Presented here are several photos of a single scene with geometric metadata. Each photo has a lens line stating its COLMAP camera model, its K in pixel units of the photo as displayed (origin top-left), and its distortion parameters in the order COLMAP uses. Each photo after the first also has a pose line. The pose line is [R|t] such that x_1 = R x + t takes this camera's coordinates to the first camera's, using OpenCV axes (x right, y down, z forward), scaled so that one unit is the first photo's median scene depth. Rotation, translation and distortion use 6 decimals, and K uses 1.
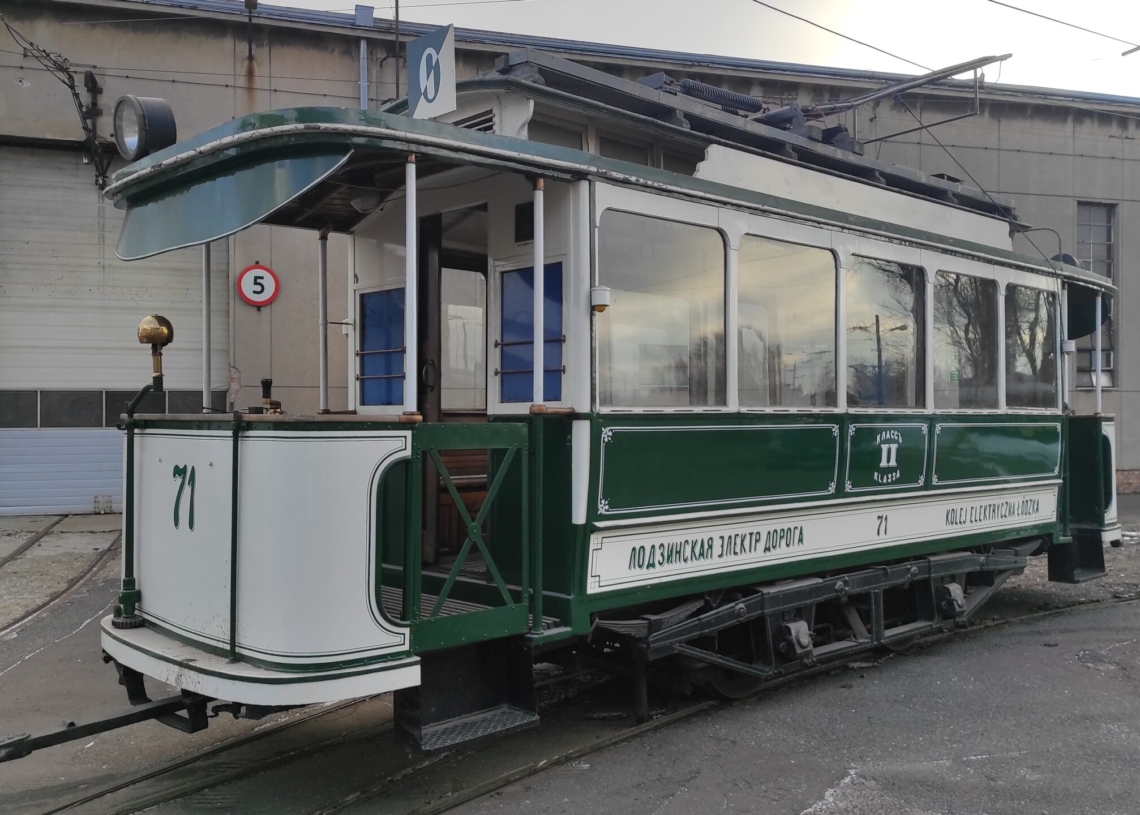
lens RADIAL K [[1047.4, 0, 570.0], [0, 1047.4, 407.5], [0, 0, 1]] dist [0.069917, -0.083395]
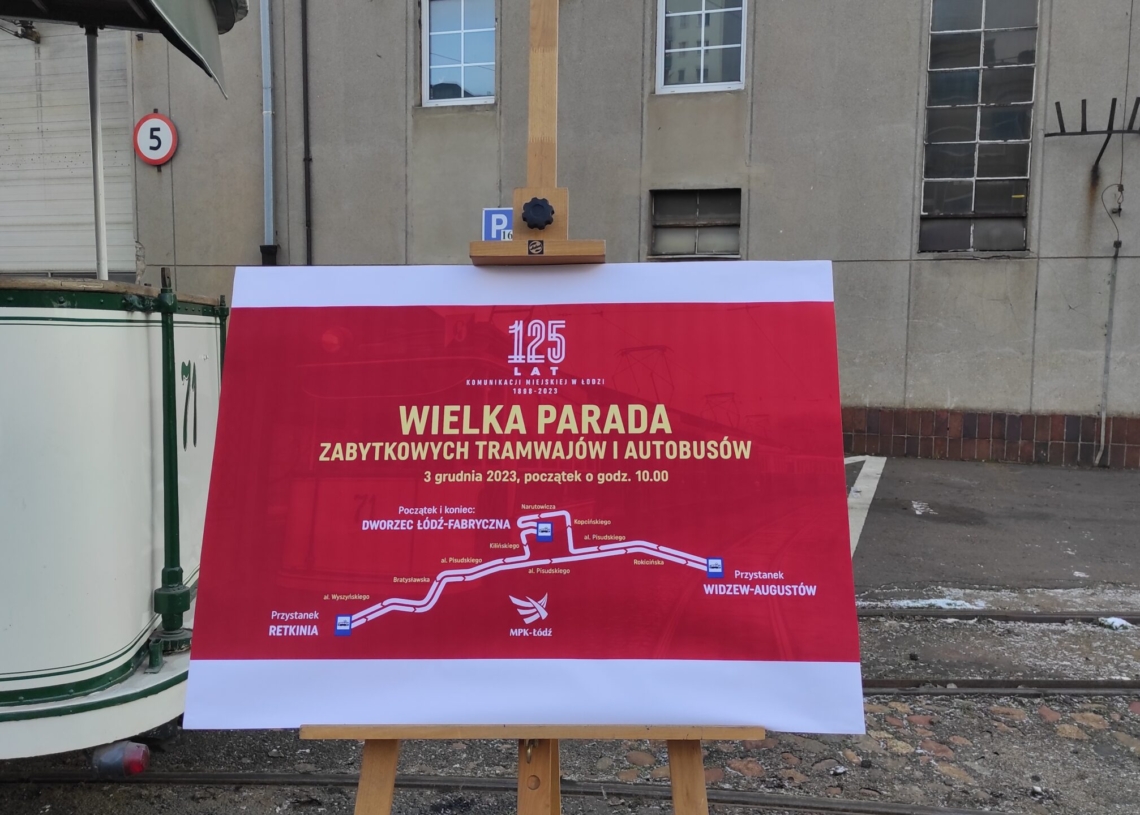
lens RADIAL K [[1047.4, 0, 570.0], [0, 1047.4, 407.5], [0, 0, 1]] dist [0.069917, -0.083395]
pose [[0.826788, 0.057996, -0.559516, 1.077661], [-0.001749, 0.994931, 0.100543, 0.017405], [0.562511, -0.082149, 0.822699, 1.212707]]
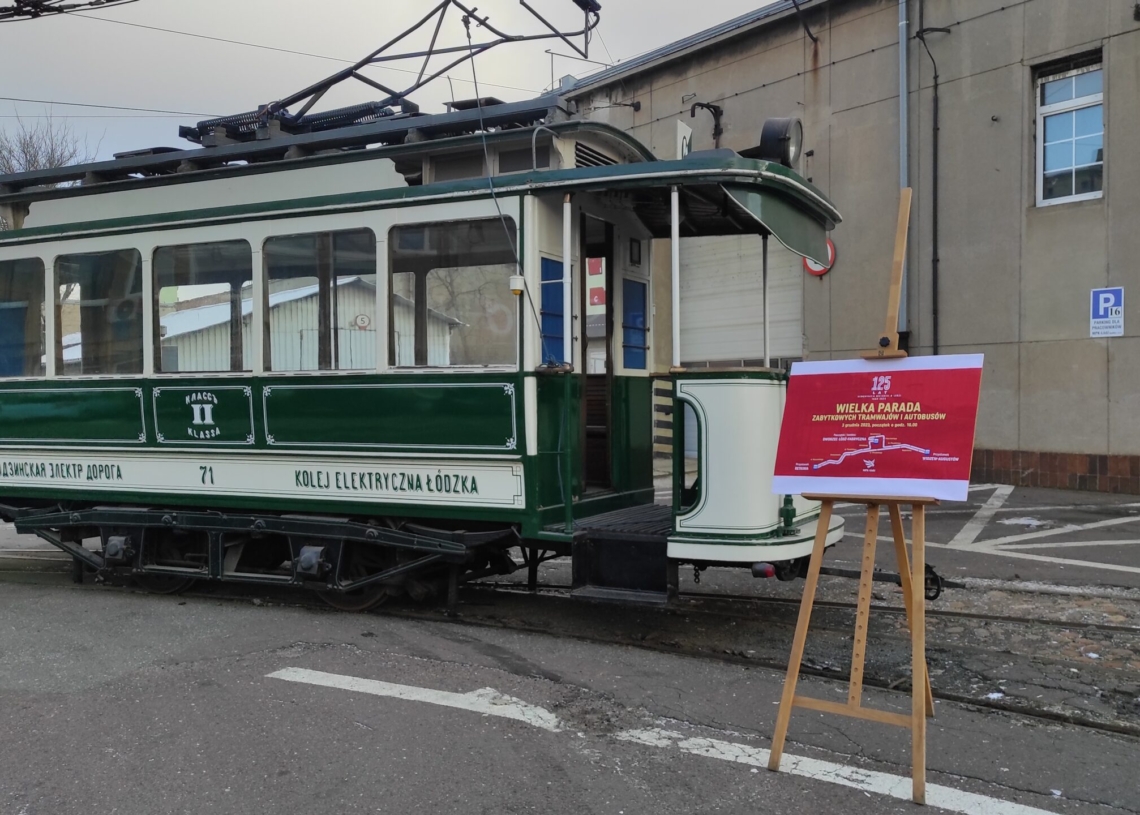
lens RADIAL K [[1047.4, 0, 570.0], [0, 1047.4, 407.5], [0, 0, 1]] dist [0.069917, -0.083395]
pose [[0.348867, 0.012201, -0.937093, 1.505885], [0.021533, 0.999547, 0.021031, 0.022598], [0.936925, -0.027516, 0.348446, 0.969890]]
